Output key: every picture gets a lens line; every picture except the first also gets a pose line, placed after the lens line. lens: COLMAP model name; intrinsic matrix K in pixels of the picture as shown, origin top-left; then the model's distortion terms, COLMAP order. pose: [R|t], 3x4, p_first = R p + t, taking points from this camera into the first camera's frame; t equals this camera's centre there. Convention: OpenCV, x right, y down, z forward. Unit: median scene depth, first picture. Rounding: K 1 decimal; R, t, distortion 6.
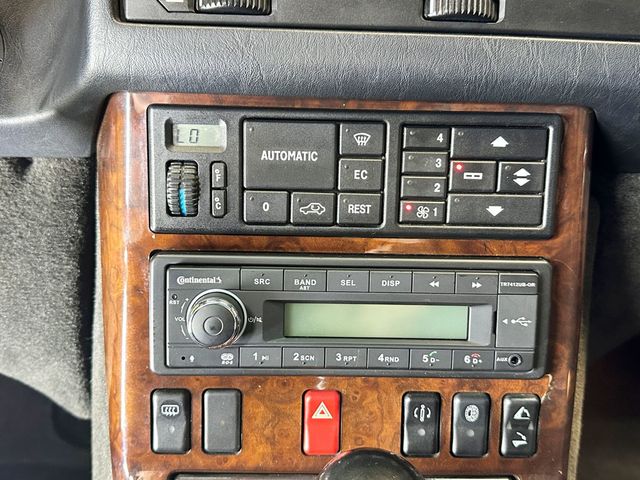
lens RADIAL K [[624.6, 0, 320.0], [0, 624.6, 240.0], [0, 0, 1]] dist [0.152936, -0.373100]
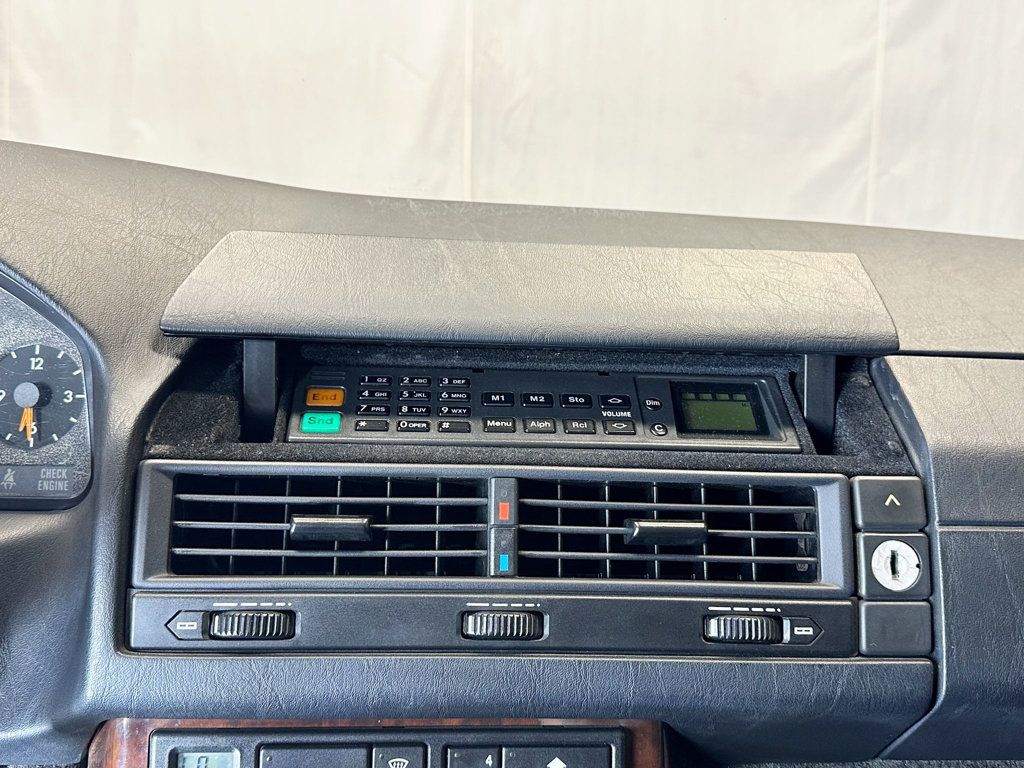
lens RADIAL K [[999.3, 0, 512.0], [0, 999.3, 384.0], [0, 0, 1]] dist [0.152936, -0.373100]
pose [[0.998698, -0.002999, 0.050922, 0.144762], [0.014348, 0.974484, -0.223996, -0.336998], [-0.048951, 0.224435, 0.973259, -0.458031]]
